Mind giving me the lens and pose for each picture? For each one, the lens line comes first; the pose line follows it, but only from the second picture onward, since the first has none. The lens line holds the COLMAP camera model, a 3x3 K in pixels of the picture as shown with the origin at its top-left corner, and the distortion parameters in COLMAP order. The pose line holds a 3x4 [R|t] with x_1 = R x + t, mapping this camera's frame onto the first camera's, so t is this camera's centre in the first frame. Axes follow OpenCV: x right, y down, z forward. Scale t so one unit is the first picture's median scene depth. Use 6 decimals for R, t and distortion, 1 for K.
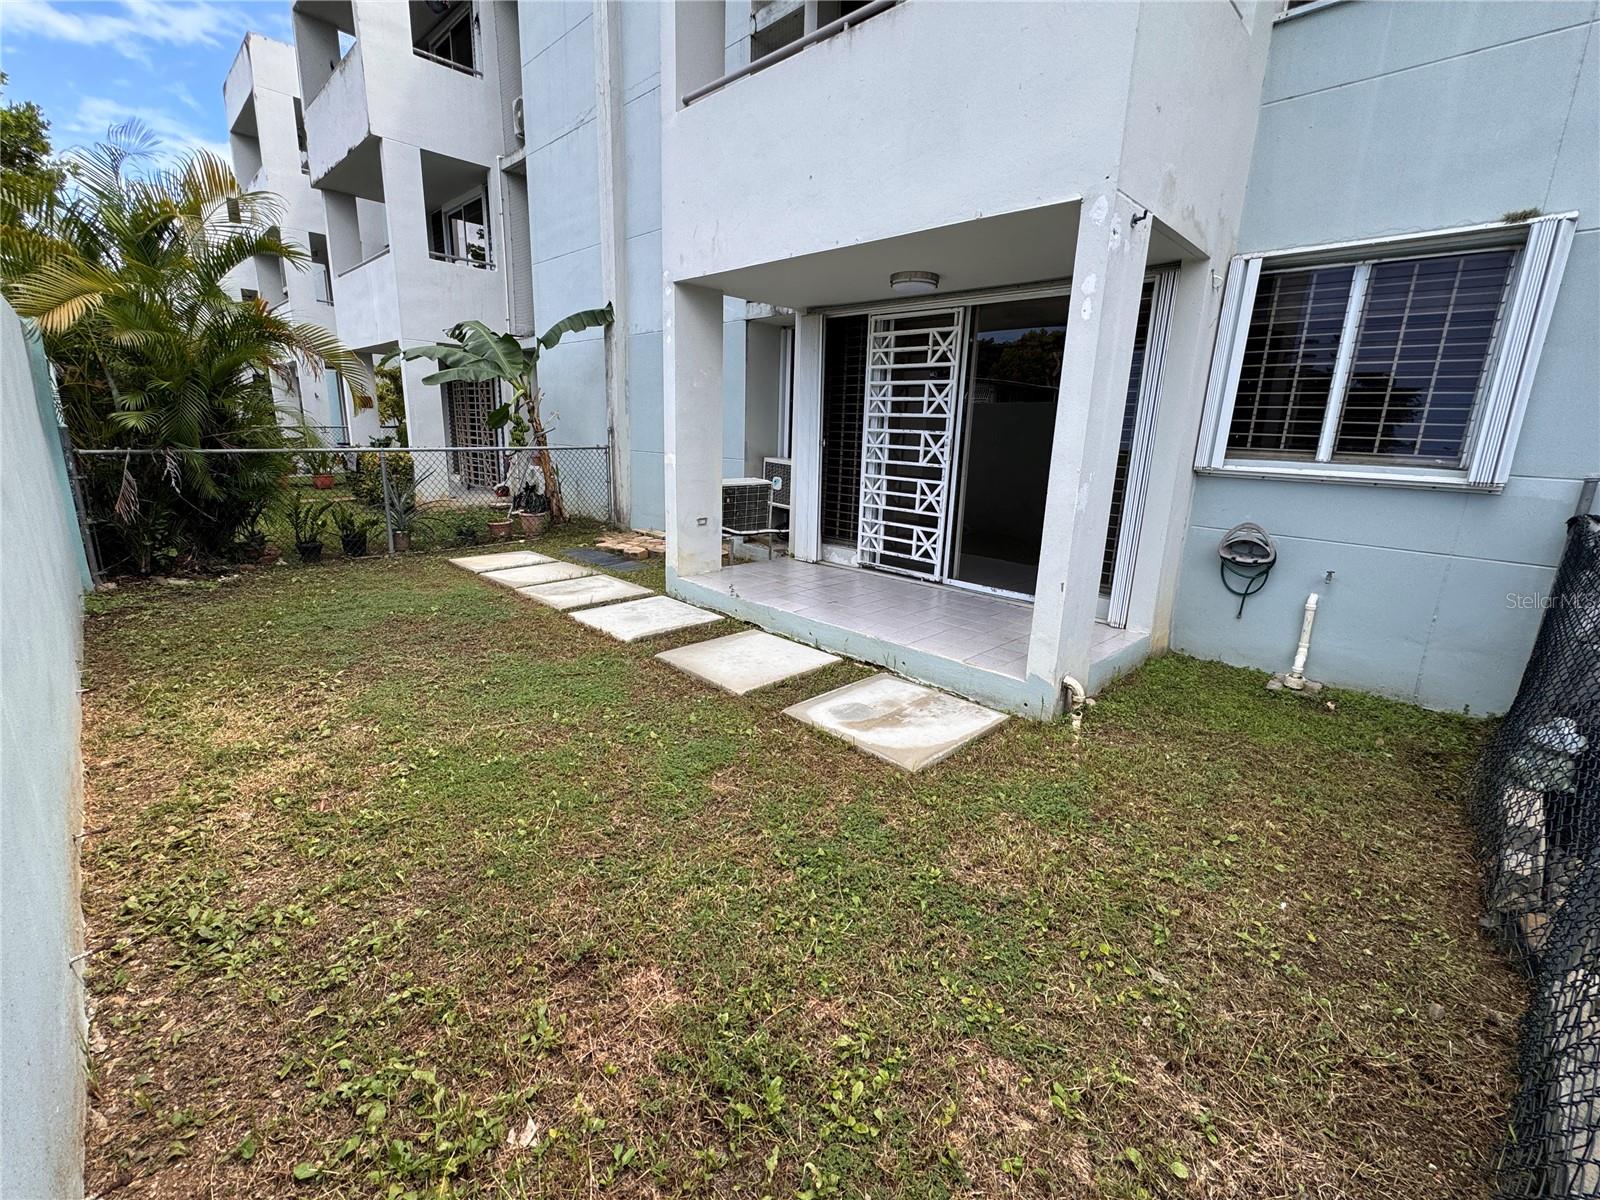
lens RADIAL K [[688.8, 0, 799.1], [0, 688.8, 597.3], [0, 0, 1]] dist [-0.001675, -0.000475]
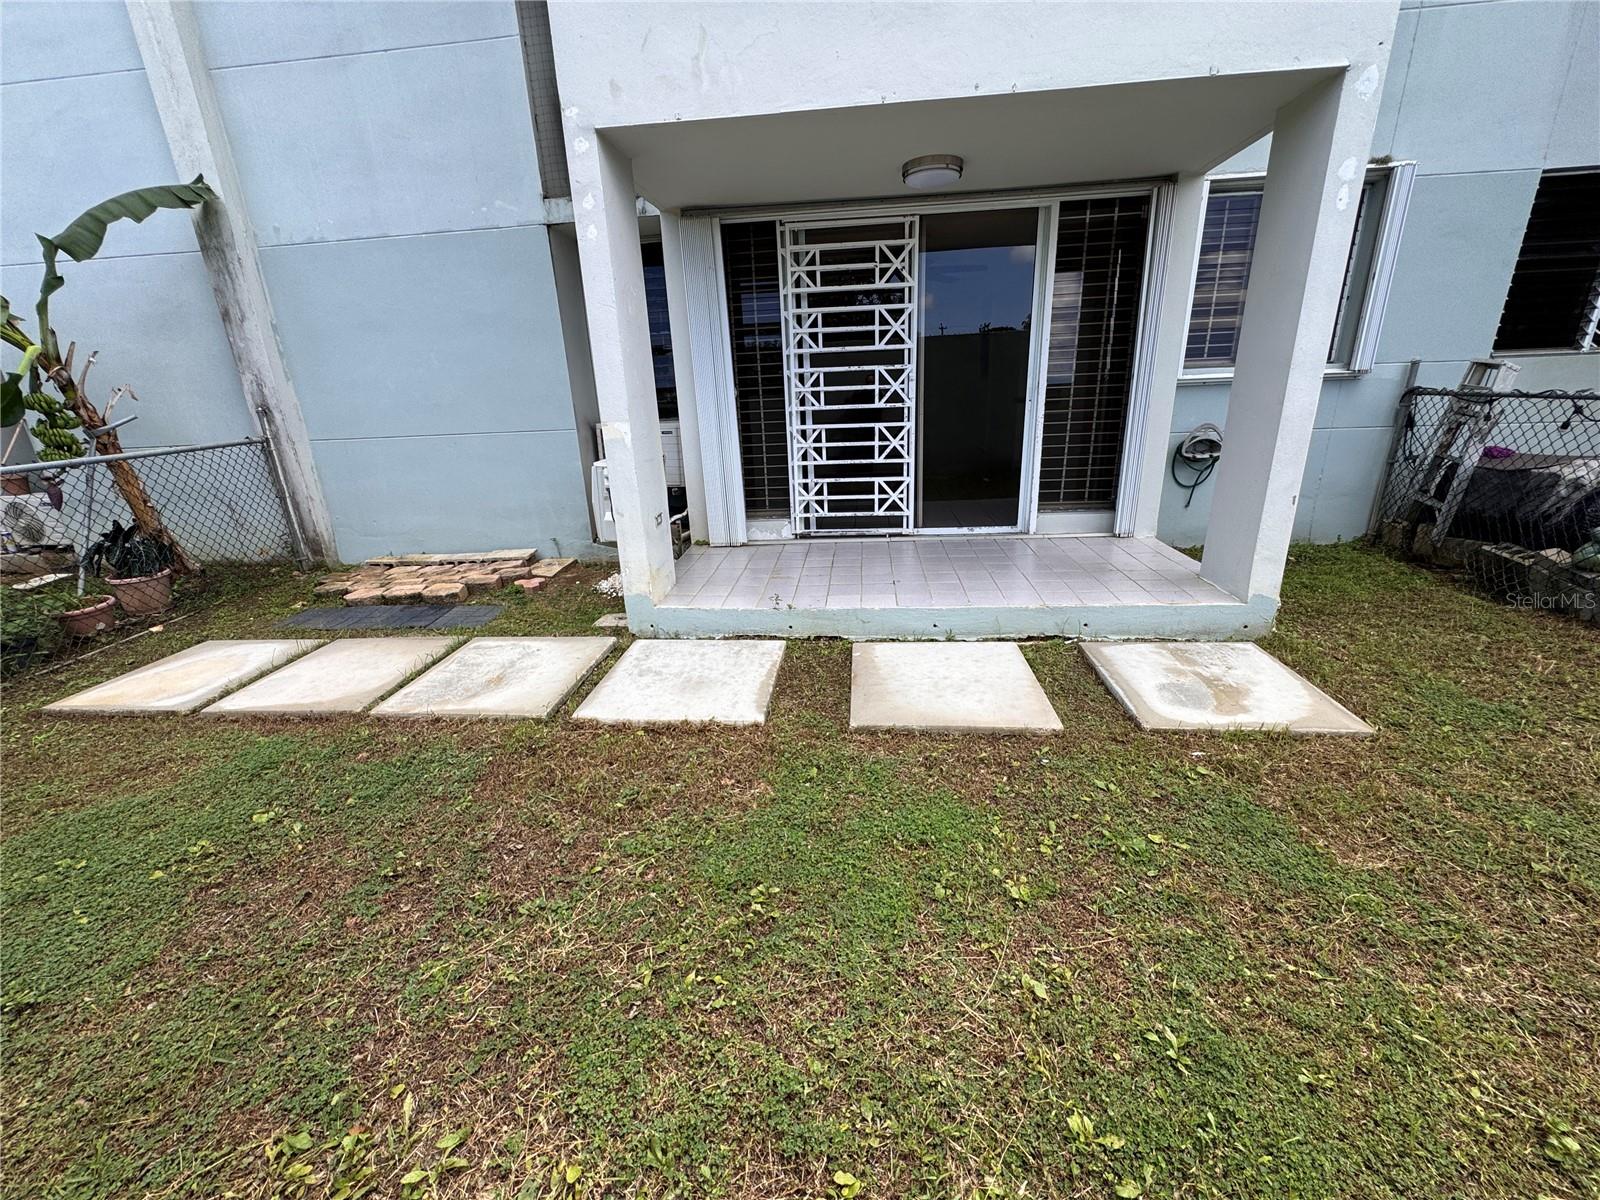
lens RADIAL K [[638.3, 0, 798.4], [0, 638.3, 596.7], [0, 0, 1]] dist [-0.002758, 0.000325]
pose [[0.767100, -0.263757, 0.584799, -0.457018], [0.217411, 0.964512, 0.149830, -0.107905], [-0.603564, 0.012207, 0.797221, 0.440429]]
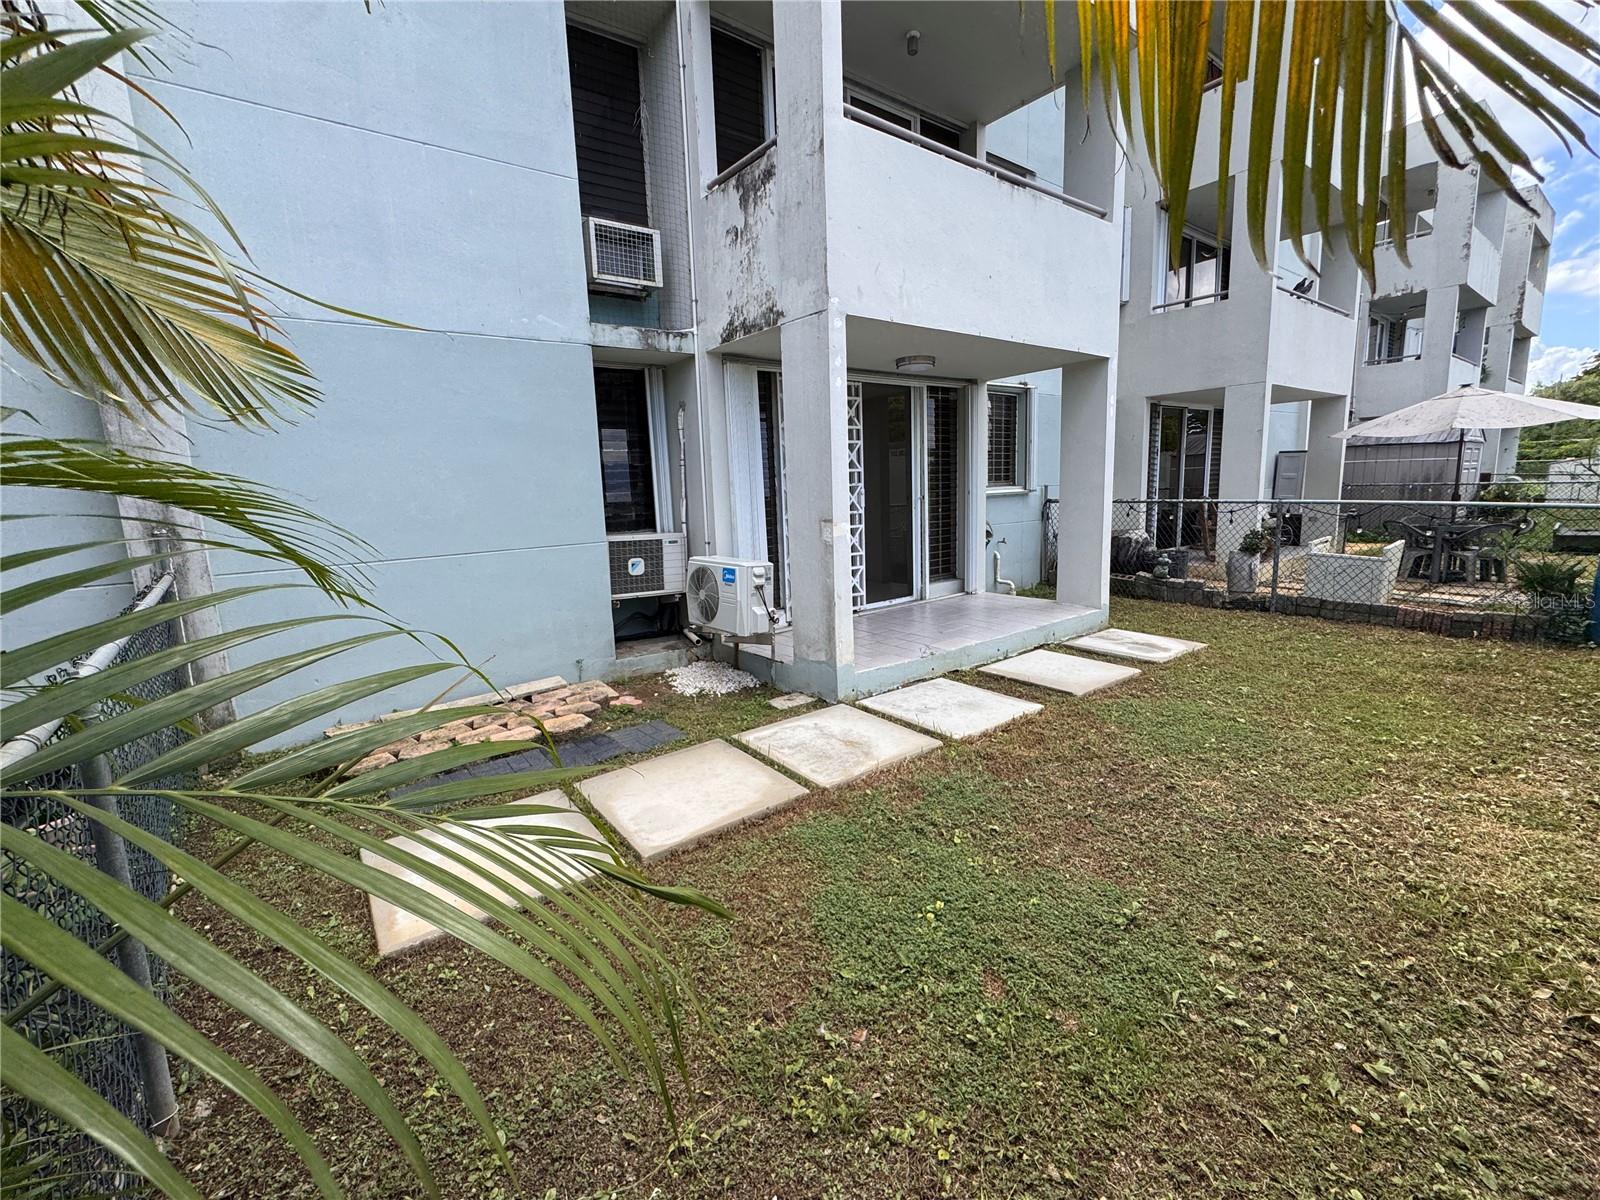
lens RADIAL K [[688.8, 0, 795.1], [0, 688.8, 597.3], [0, 0, 1]] dist [-0.001675, -0.000475]
pose [[0.122857, -0.196509, 0.972775, -1.005764], [0.277413, 0.947926, 0.156453, -0.273228], [-0.952863, 0.250639, 0.170974, 0.961115]]
